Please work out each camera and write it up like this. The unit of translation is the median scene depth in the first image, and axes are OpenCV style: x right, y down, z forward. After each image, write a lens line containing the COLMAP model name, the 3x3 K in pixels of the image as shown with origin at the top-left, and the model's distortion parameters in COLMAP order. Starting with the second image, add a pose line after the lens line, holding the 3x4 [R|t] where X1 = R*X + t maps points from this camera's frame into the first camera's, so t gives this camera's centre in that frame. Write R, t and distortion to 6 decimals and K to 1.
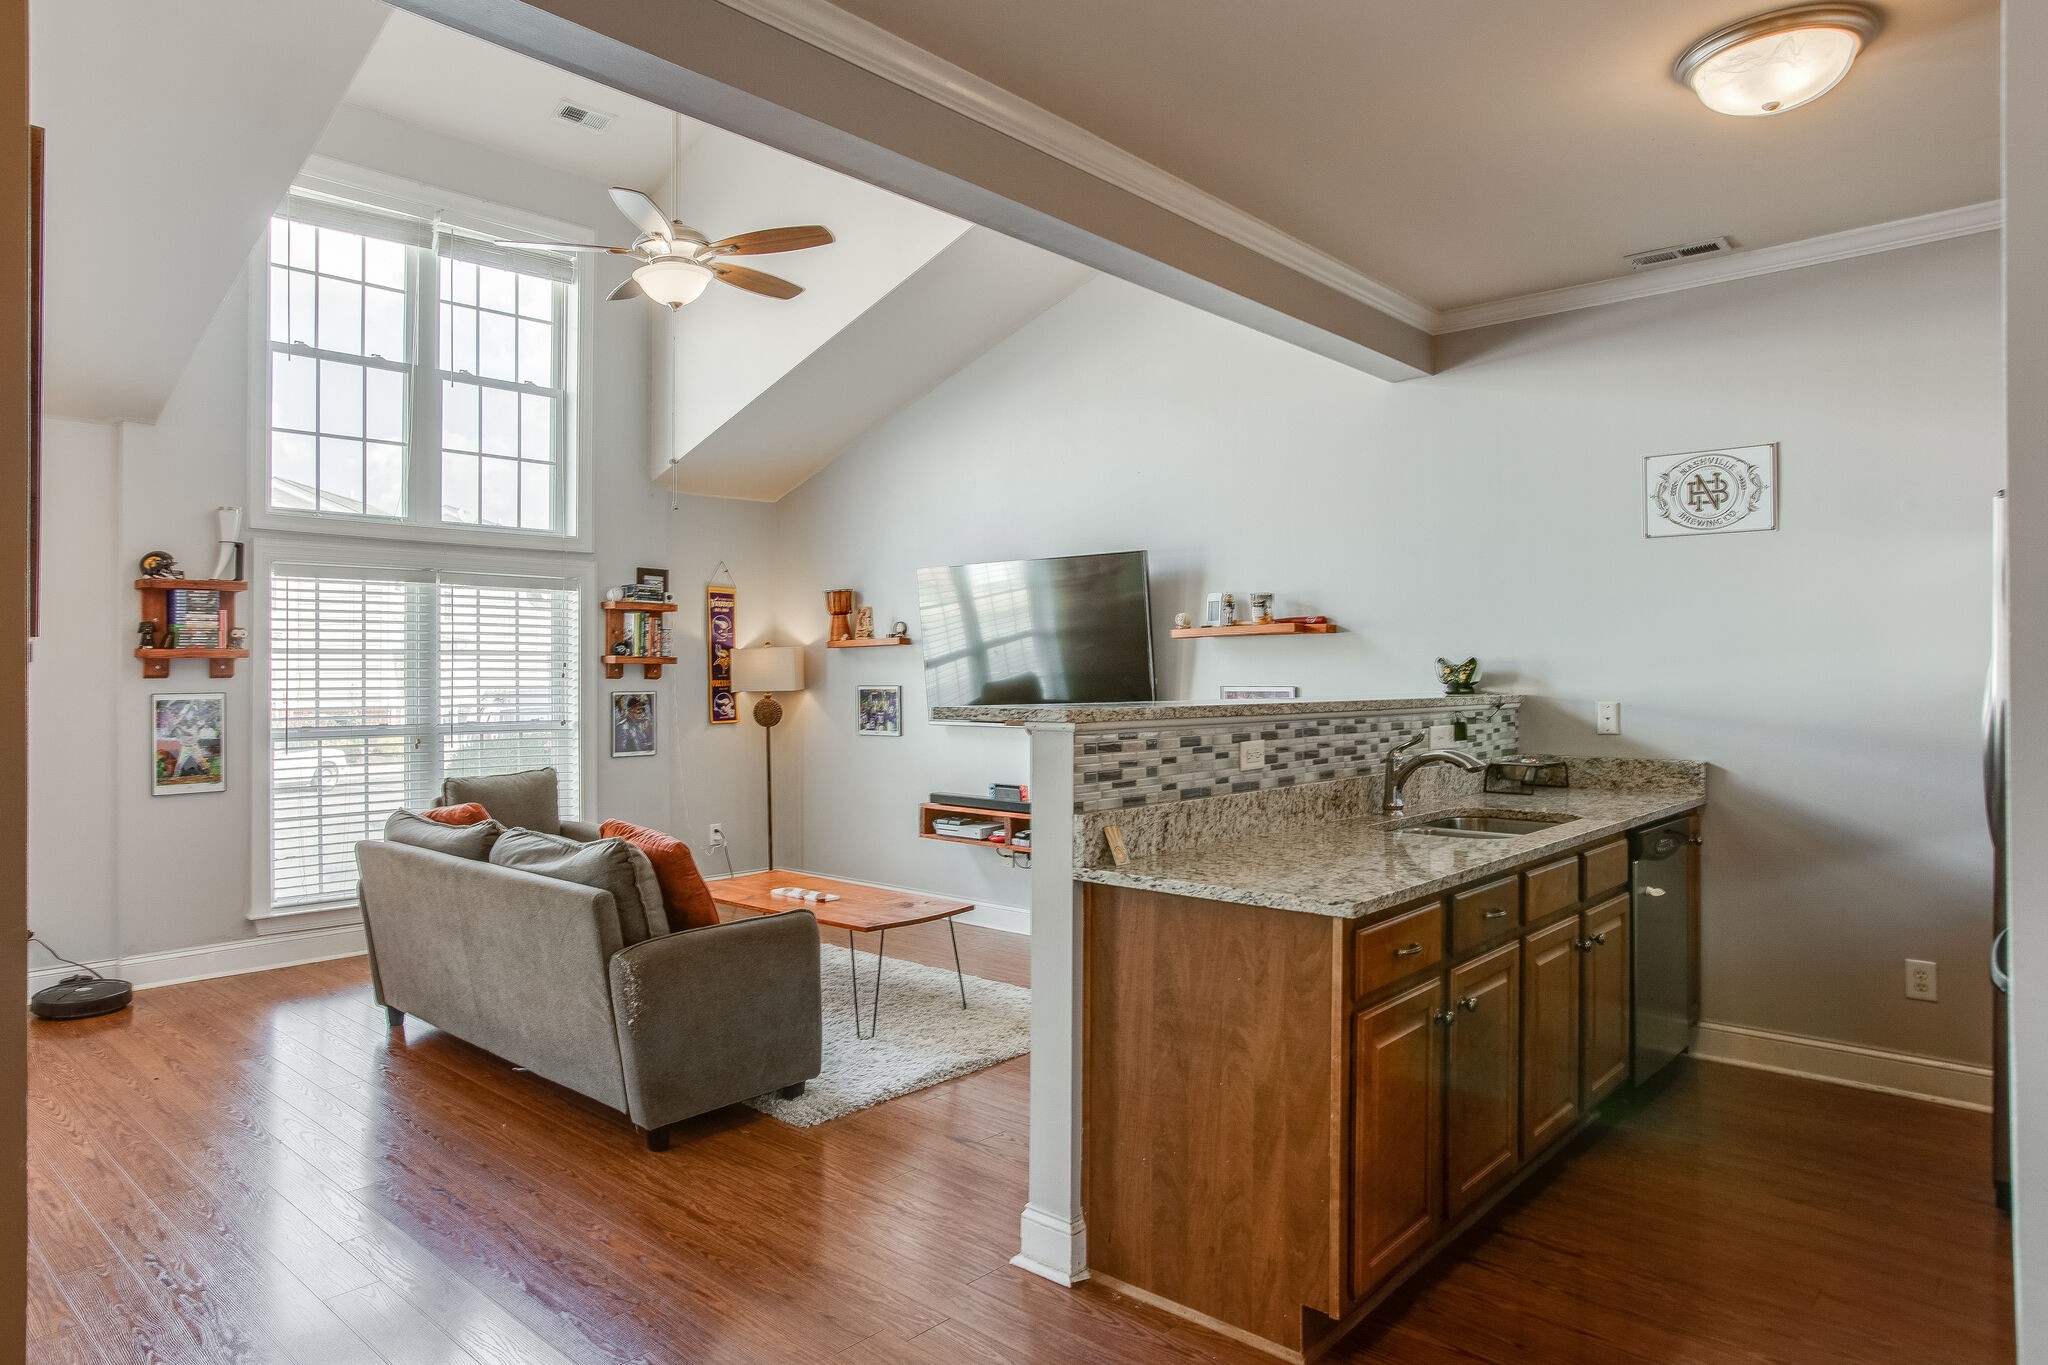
lens RADIAL K [[1259.6, 0, 992.3], [0, 1259.6, 660.6], [0, 0, 1]] dist [-0.020806, 0.016777]
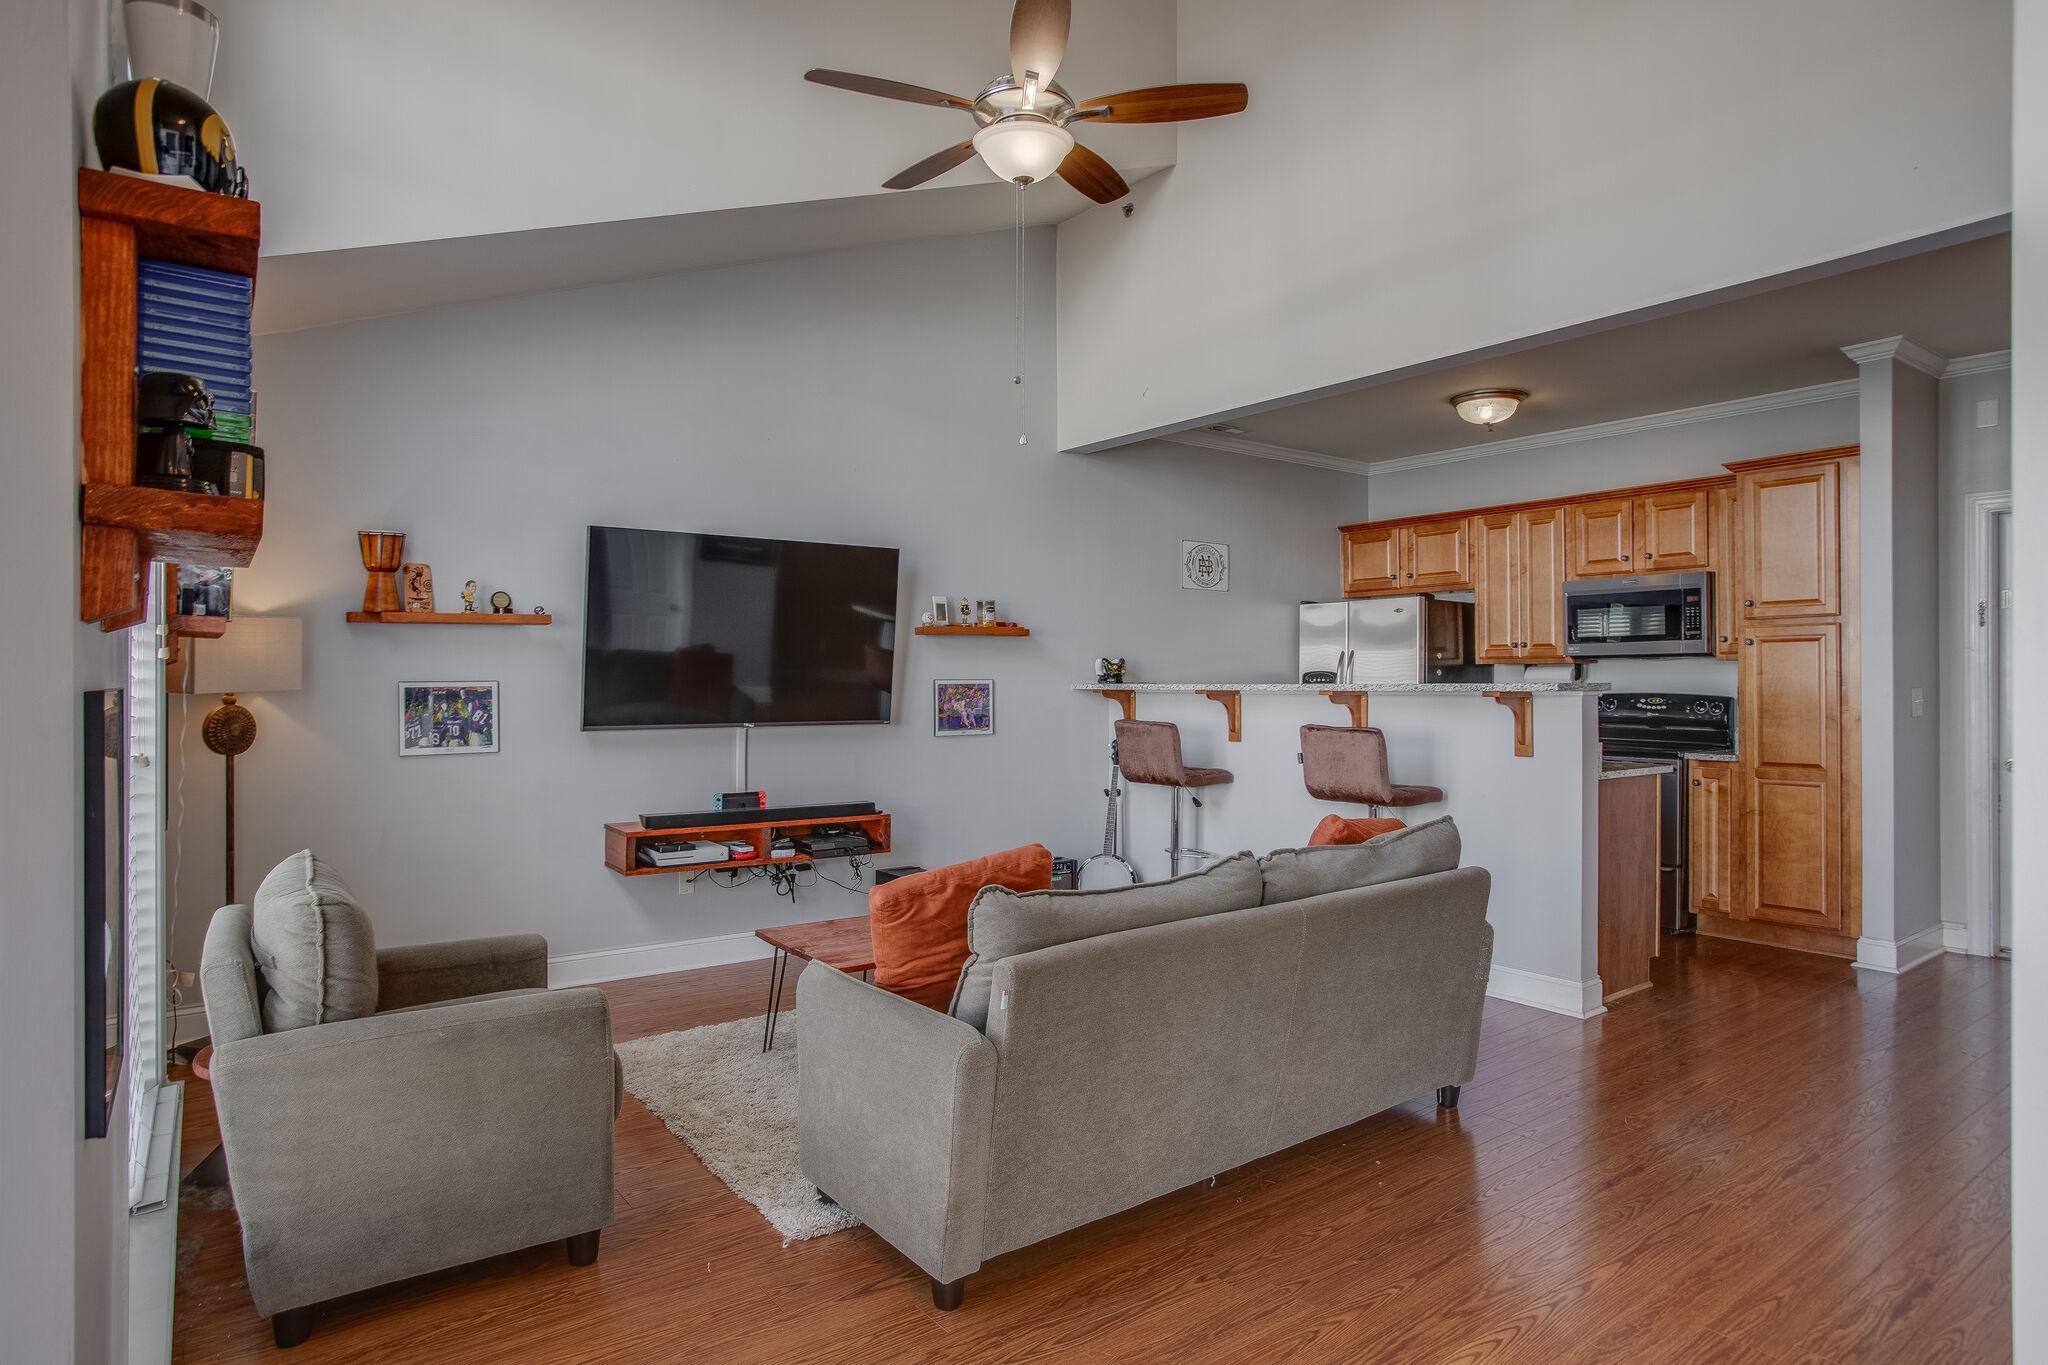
lens RADIAL K [[1164.4, 0, 948.1], [0, 1164.4, 665.1], [0, 0, 1]] dist [-0.046489, -0.000691]
pose [[0.204990, 0.014573, 0.978655, -0.990198], [-0.009611, 0.999871, -0.012876, 0.025644], [-0.978717, -0.006766, 0.205104, 0.924084]]
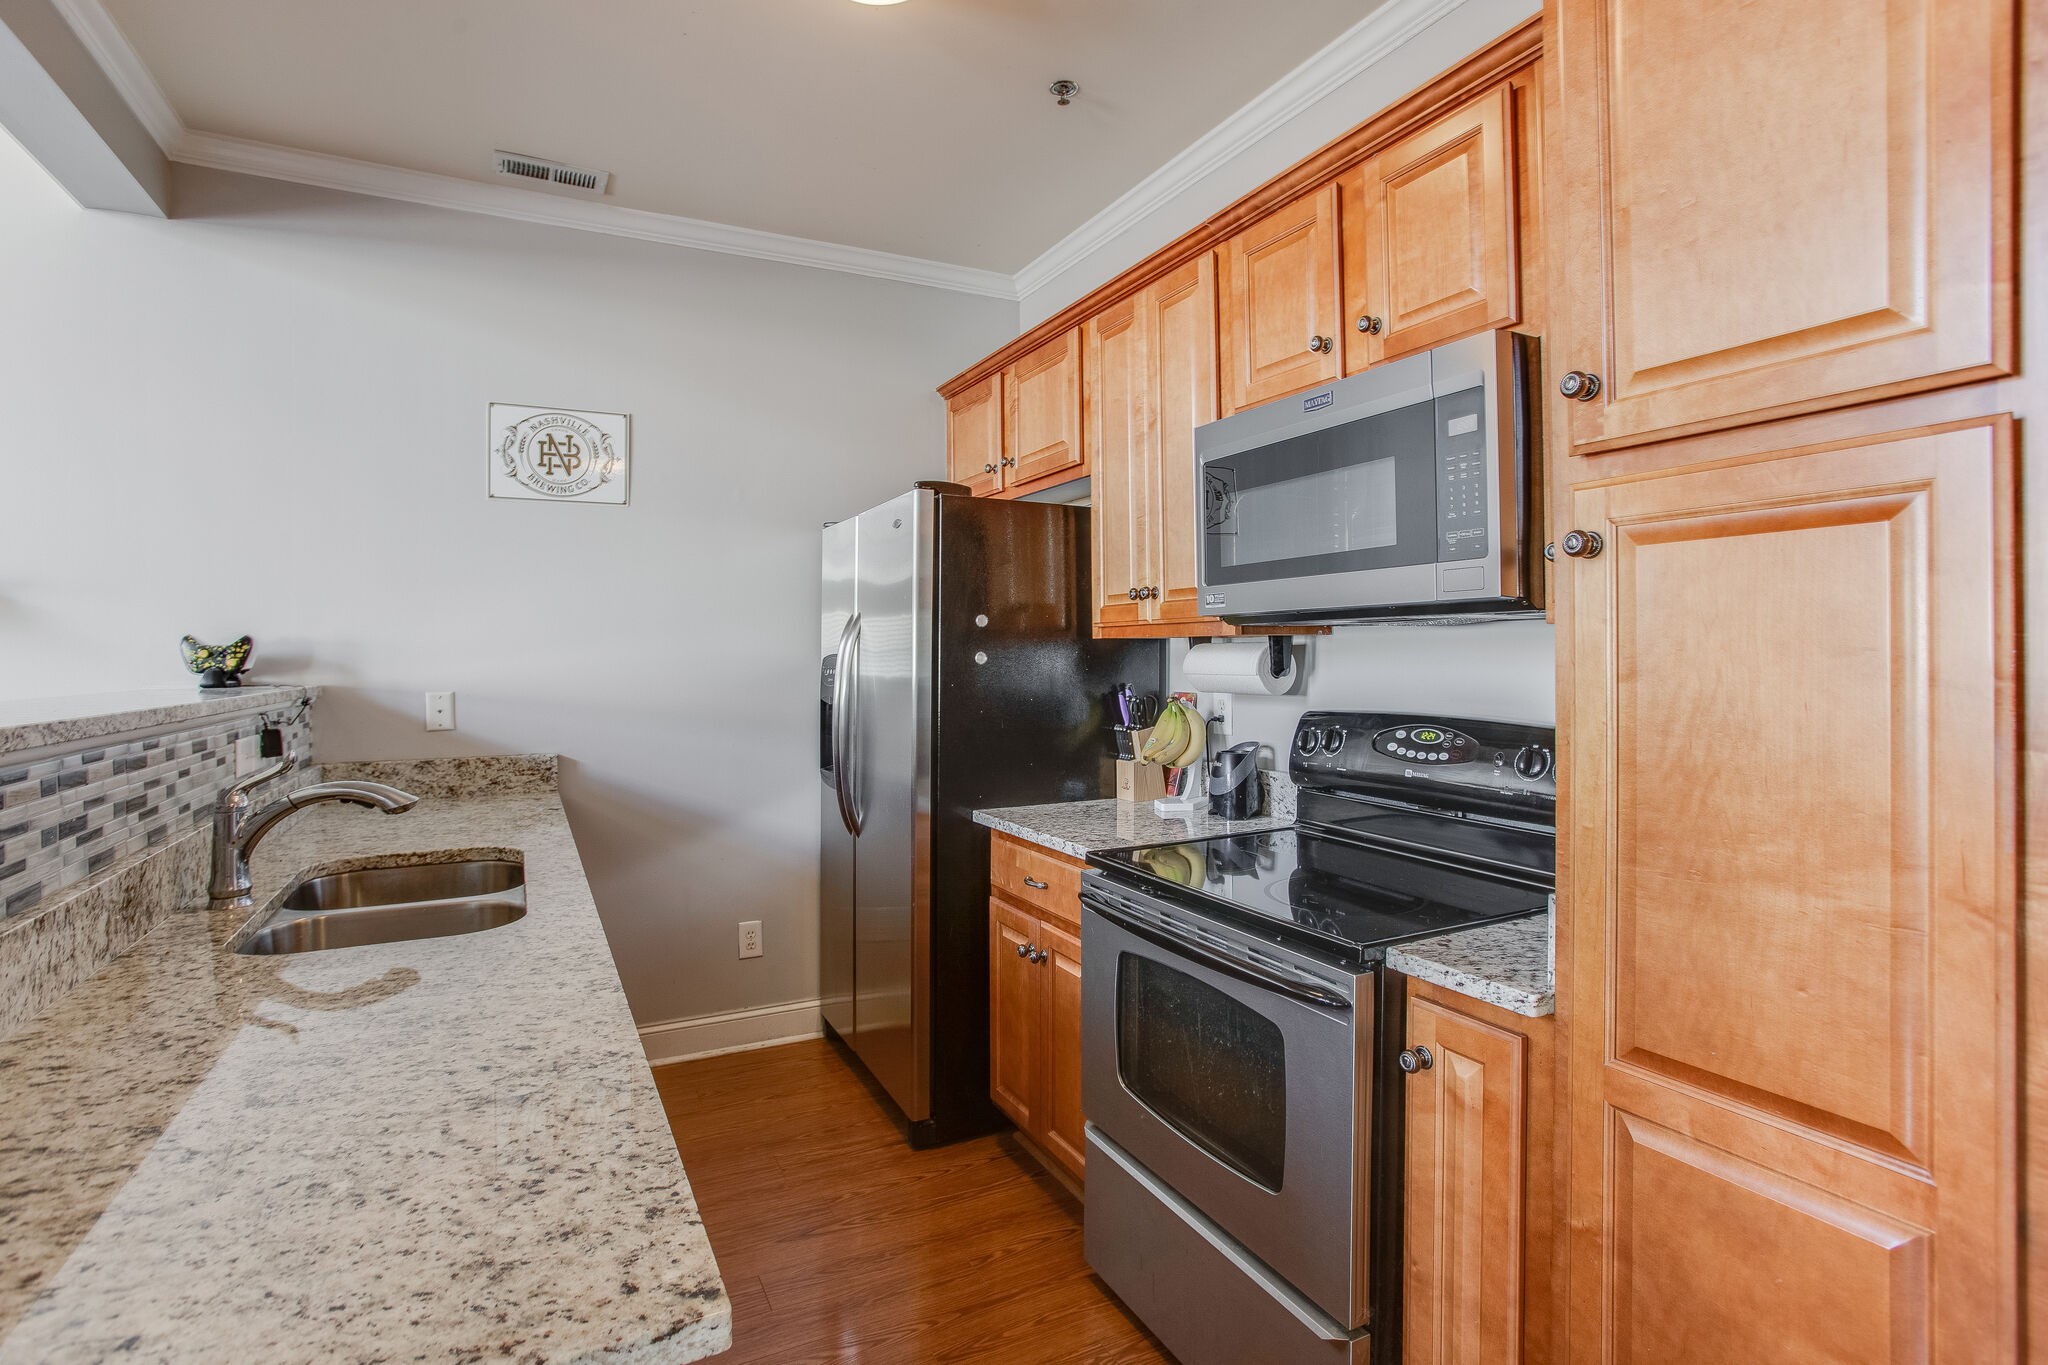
lens RADIAL K [[972.4, 0, 1002.1], [0, 972.4, 652.6], [0, 0, 1]] dist [-0.045851, 0.014247]
pose [[0.355340, -0.000992, 0.934737, 0.034314], [-0.001120, 0.999998, 0.001487, 0.005820], [-0.934737, -0.001576, 0.355338, 0.414734]]
